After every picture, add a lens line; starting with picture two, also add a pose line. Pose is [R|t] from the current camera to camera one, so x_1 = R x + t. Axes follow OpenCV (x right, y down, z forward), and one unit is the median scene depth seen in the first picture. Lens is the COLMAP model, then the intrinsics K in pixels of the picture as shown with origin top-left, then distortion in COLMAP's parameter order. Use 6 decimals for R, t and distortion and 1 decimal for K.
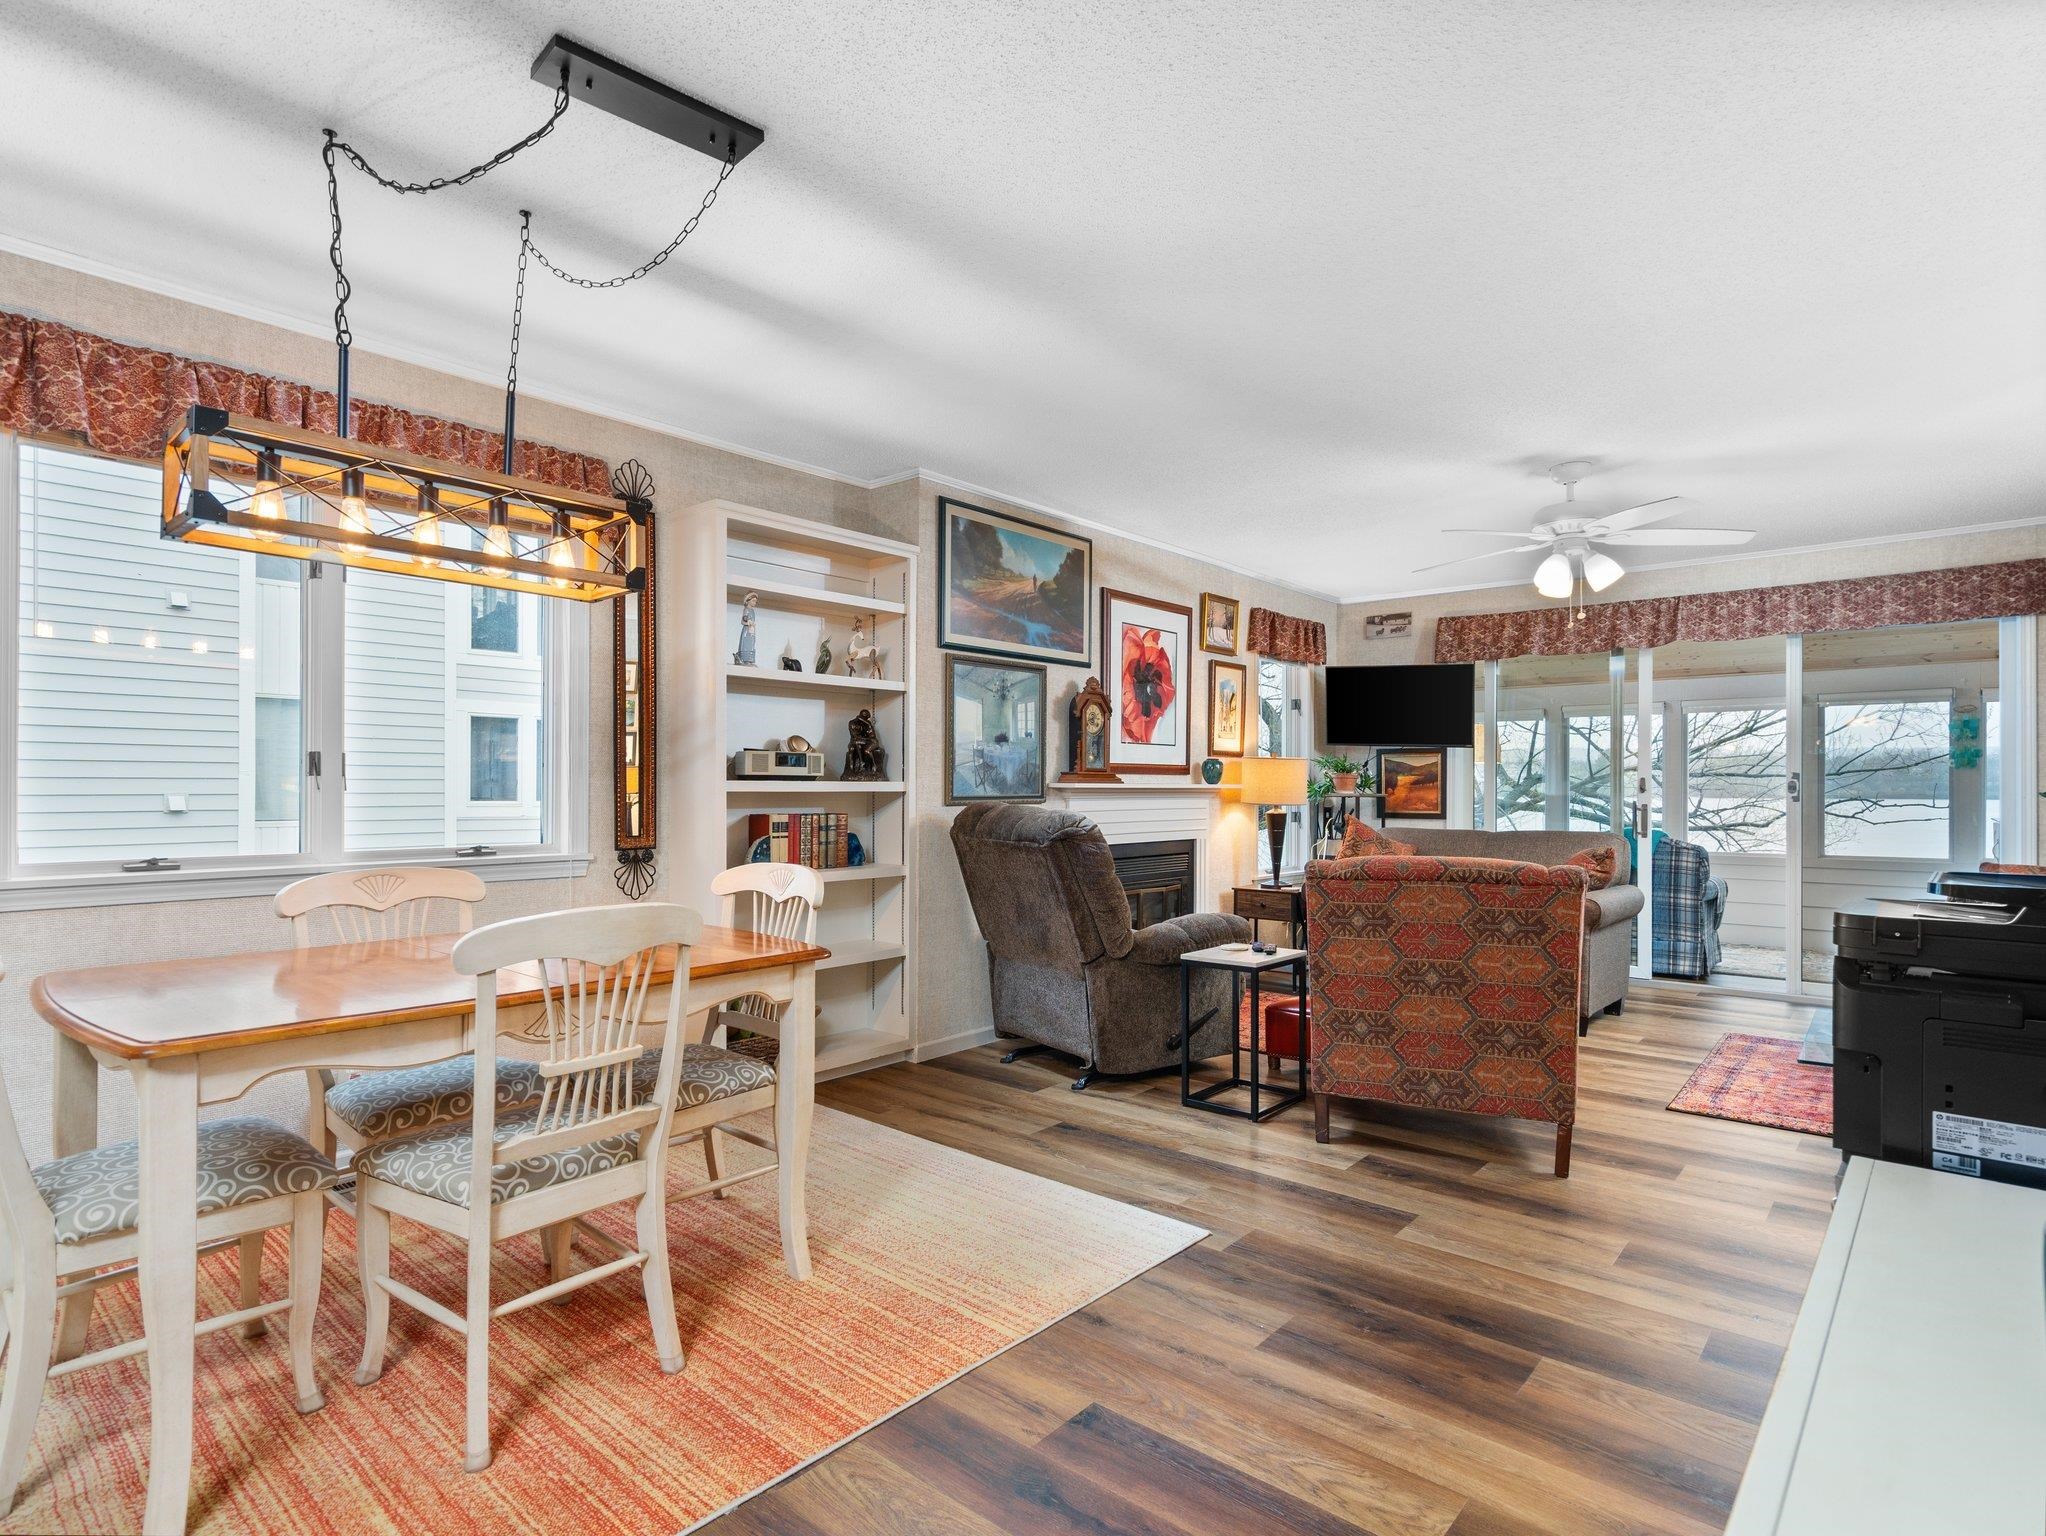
lens RADIAL K [[1081.1, 0, 1019.8], [0, 1081.1, 788.2], [0, 0, 1]] dist [-0.003649, 0.002704]
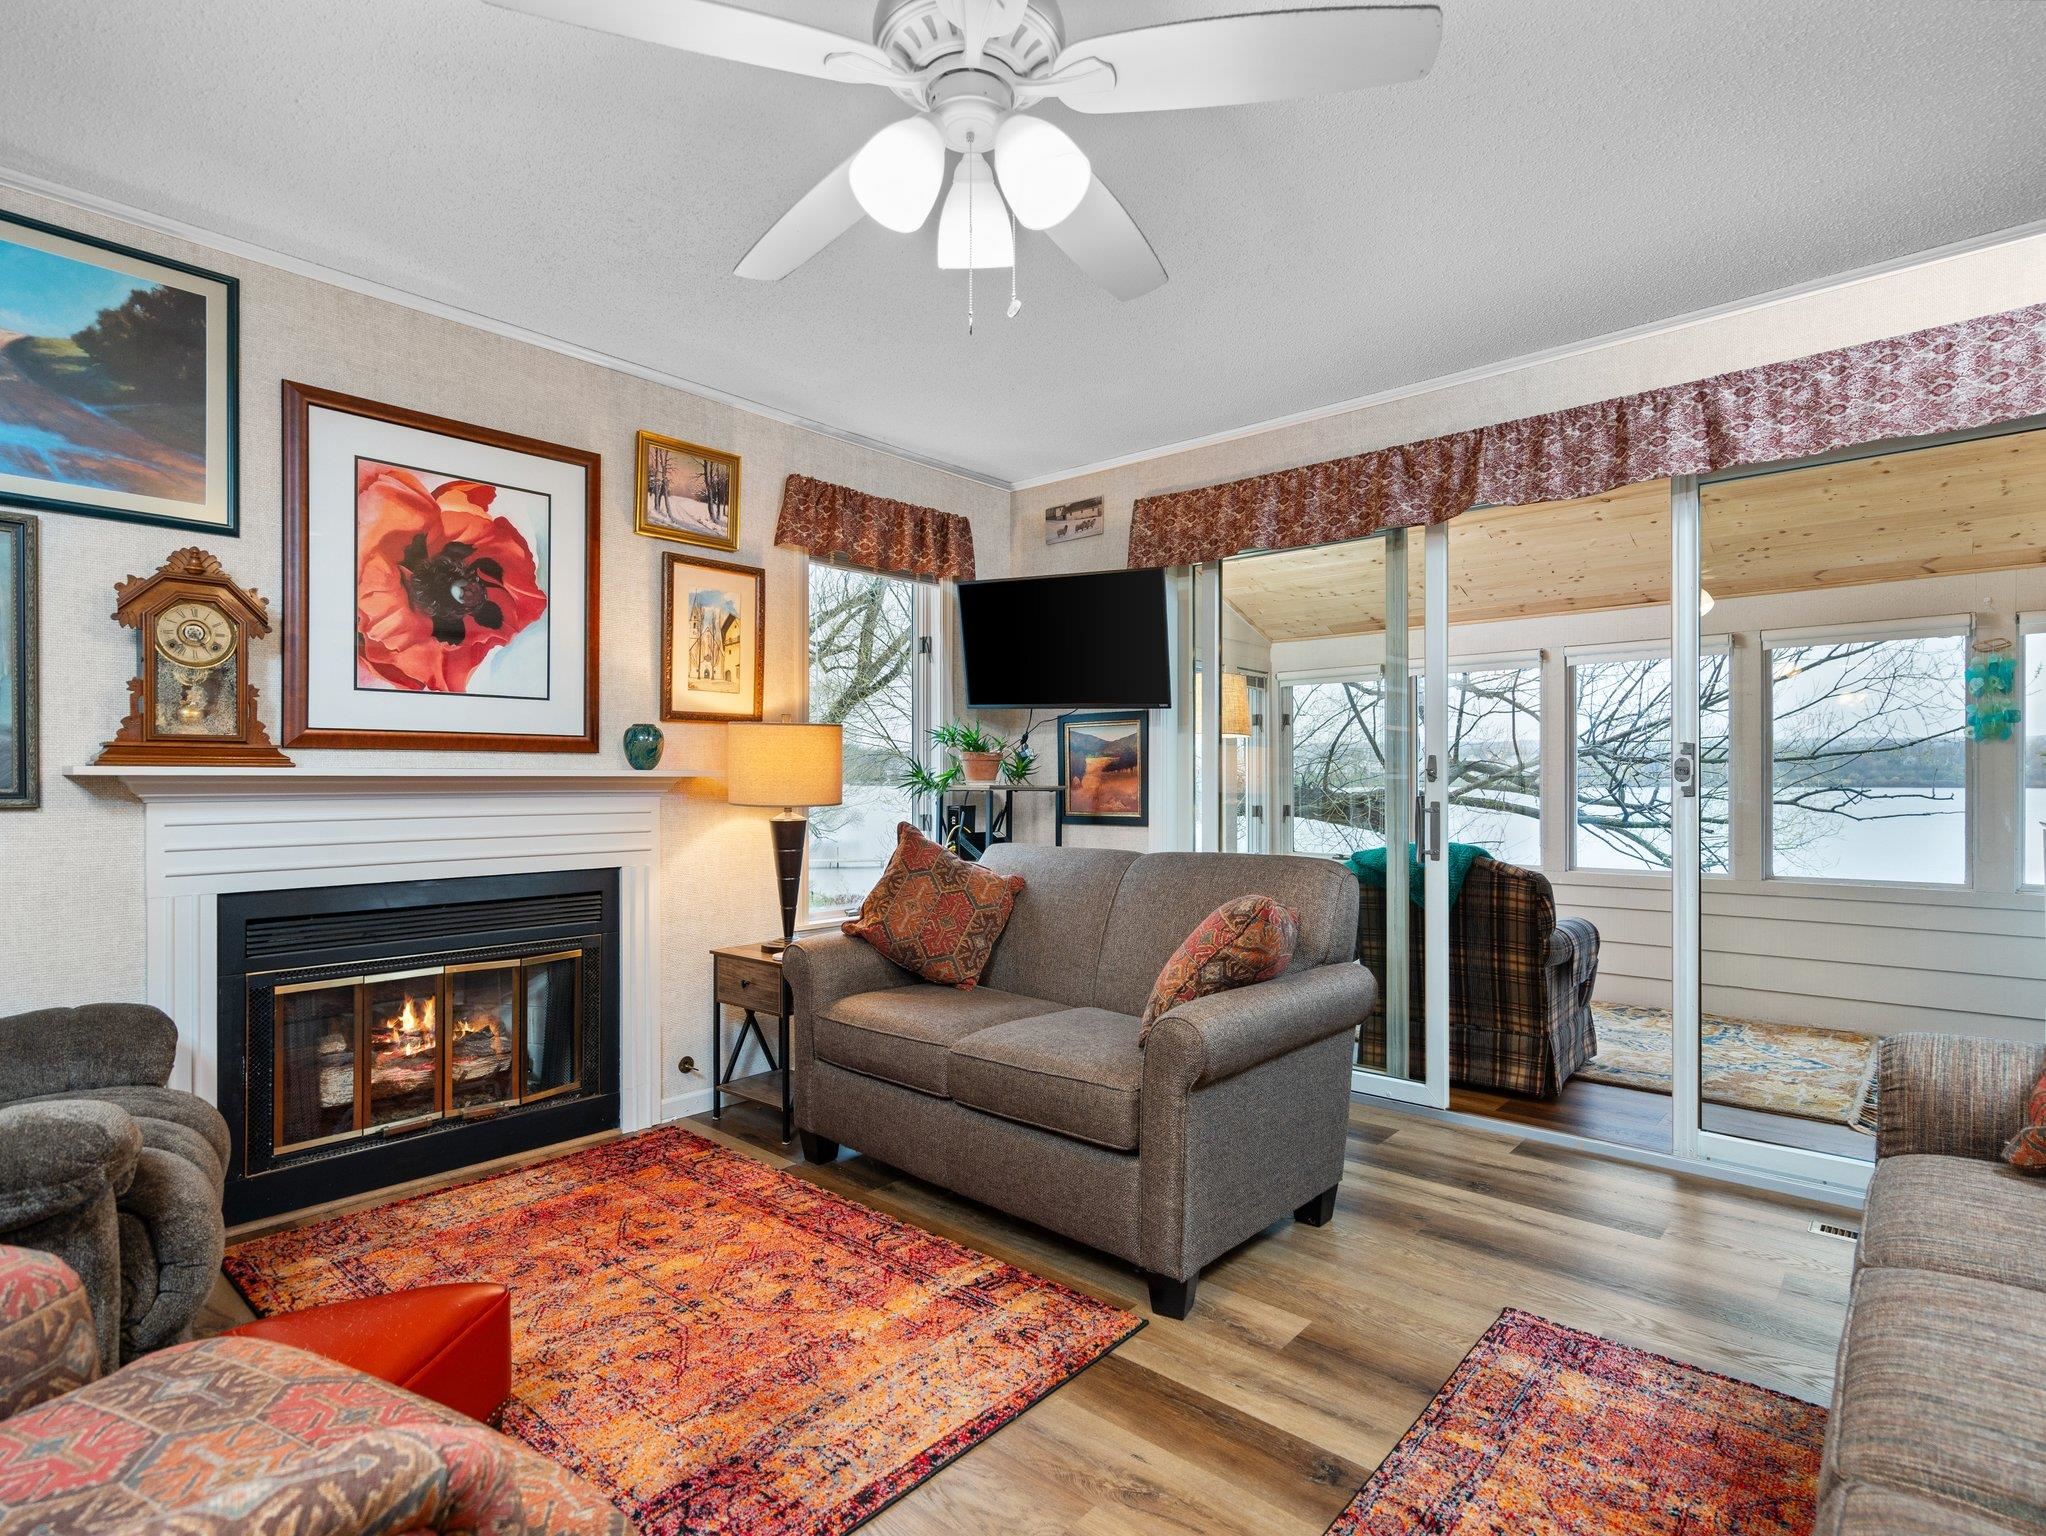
lens RADIAL K [[1043.2, 0, 1021.9], [0, 1043.2, 781.0], [0, 0, 1]] dist [-0.004634, 0.000781]
pose [[0.999892, -0.004894, -0.013852, 0.475033], [0.004895, 0.999988, 0.000023, 0.003700], [0.013851, -0.000091, 0.999904, 0.575991]]
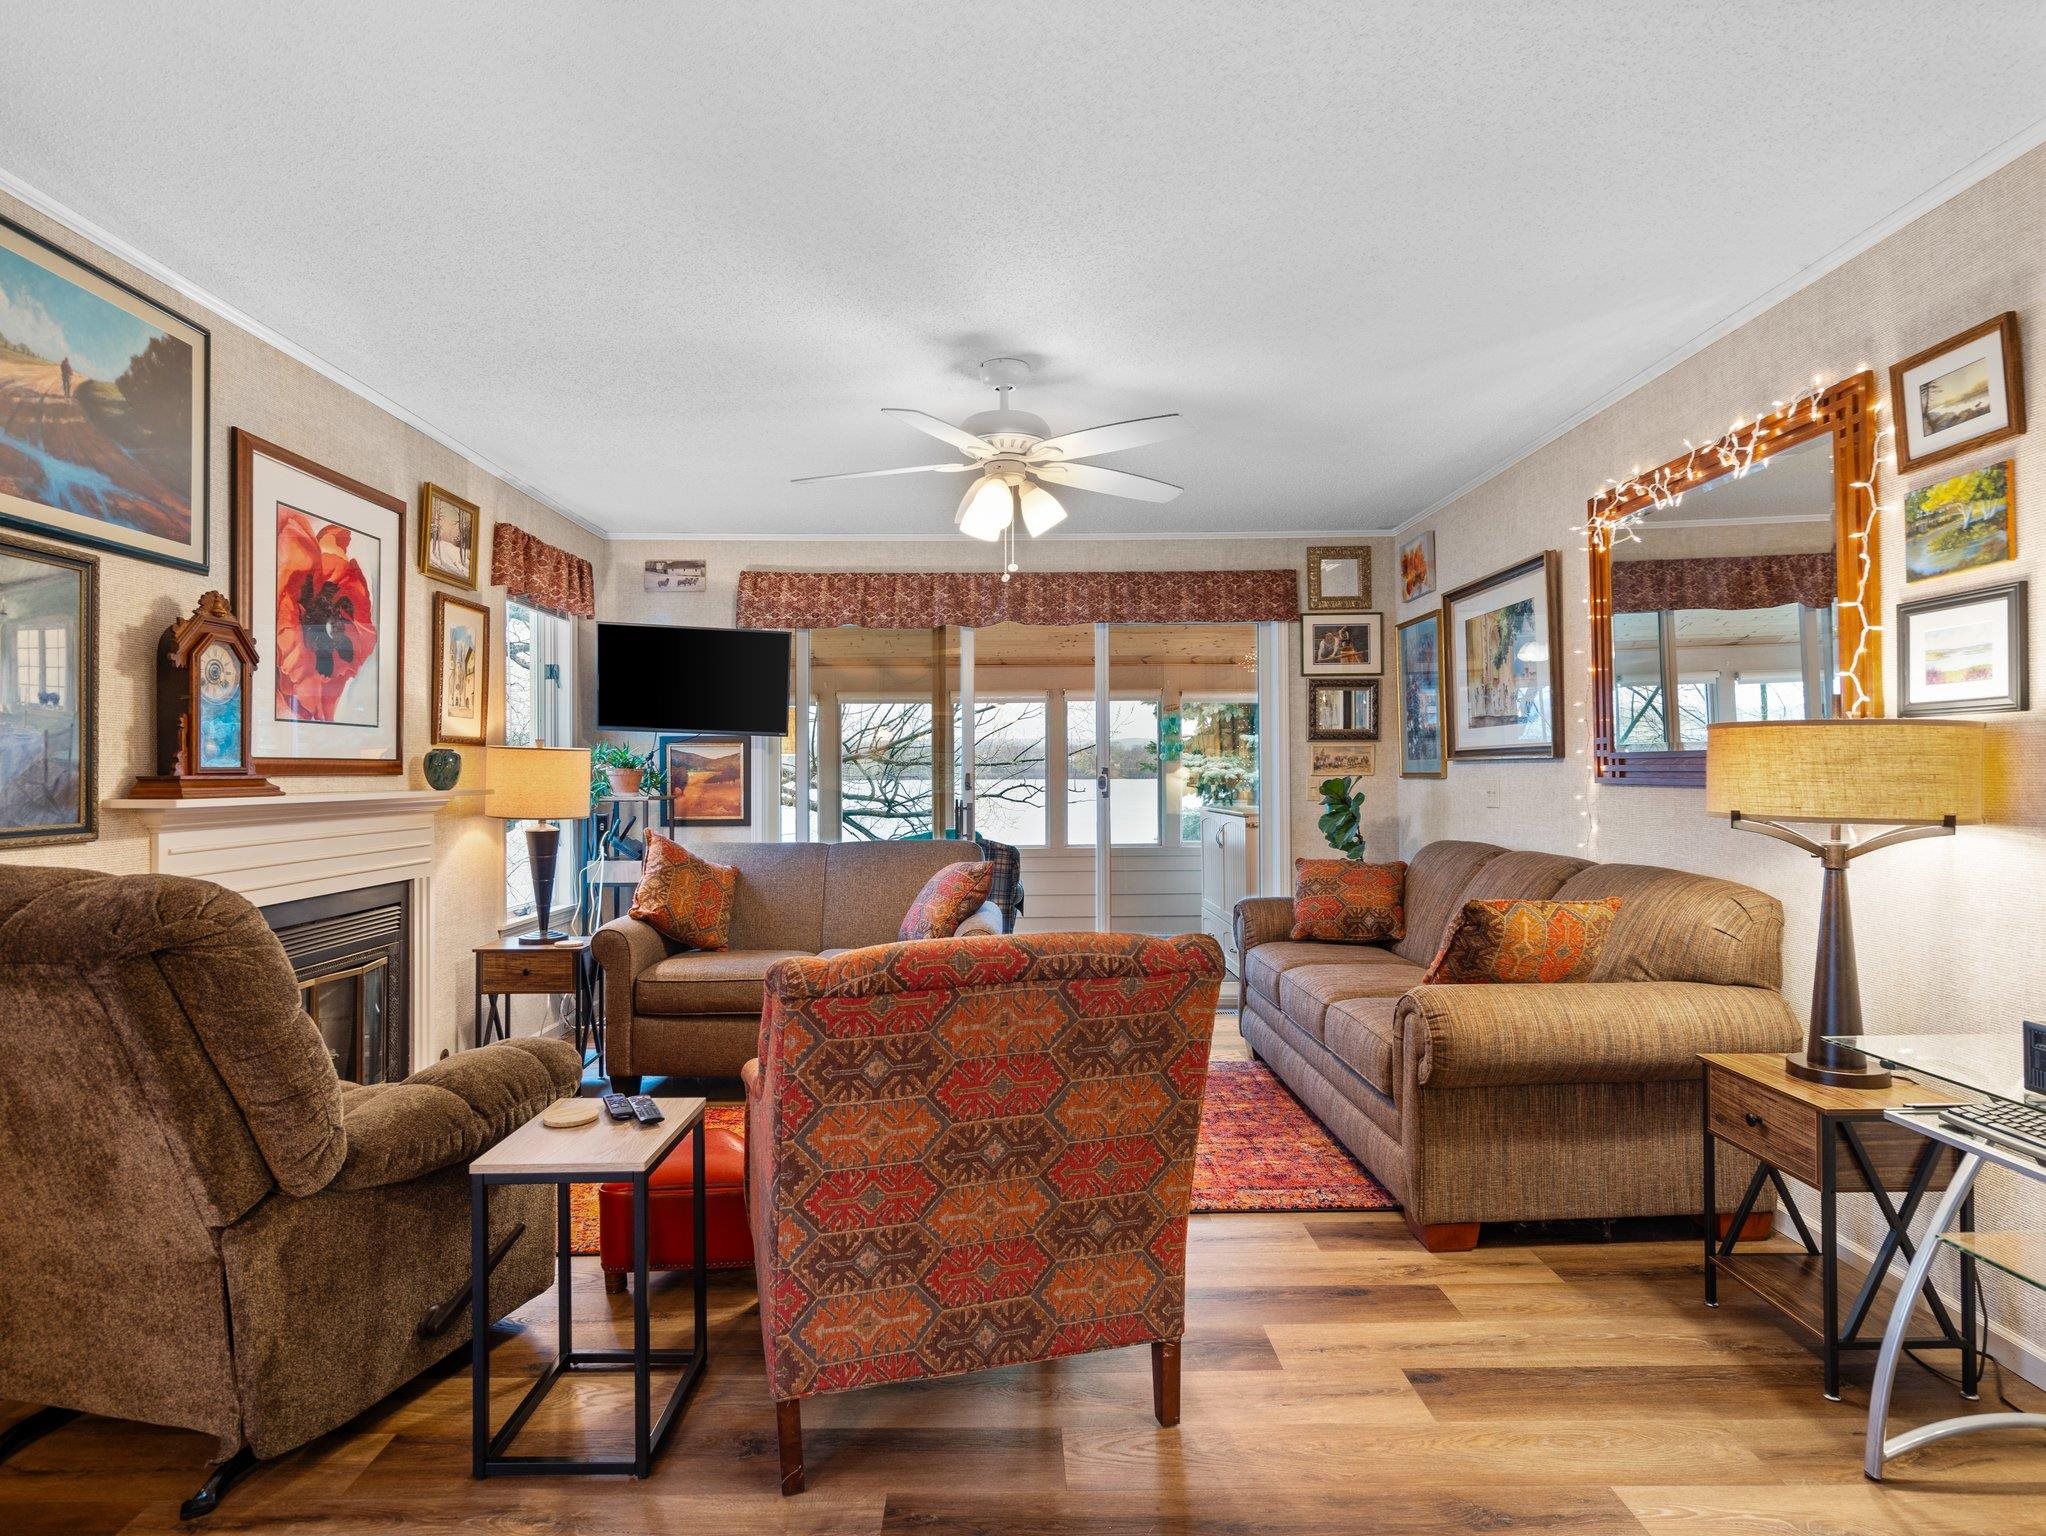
lens RADIAL K [[1104.6, 0, 1015.7], [0, 1104.6, 765.1], [0, 0, 1]] dist [-0.000774, 0.001744]
pose [[0.750604, -0.003318, 0.660744, 0.006057], [0.008258, 0.999956, -0.004359, -0.015404], [-0.660701, 0.008729, 0.750599, 0.375872]]
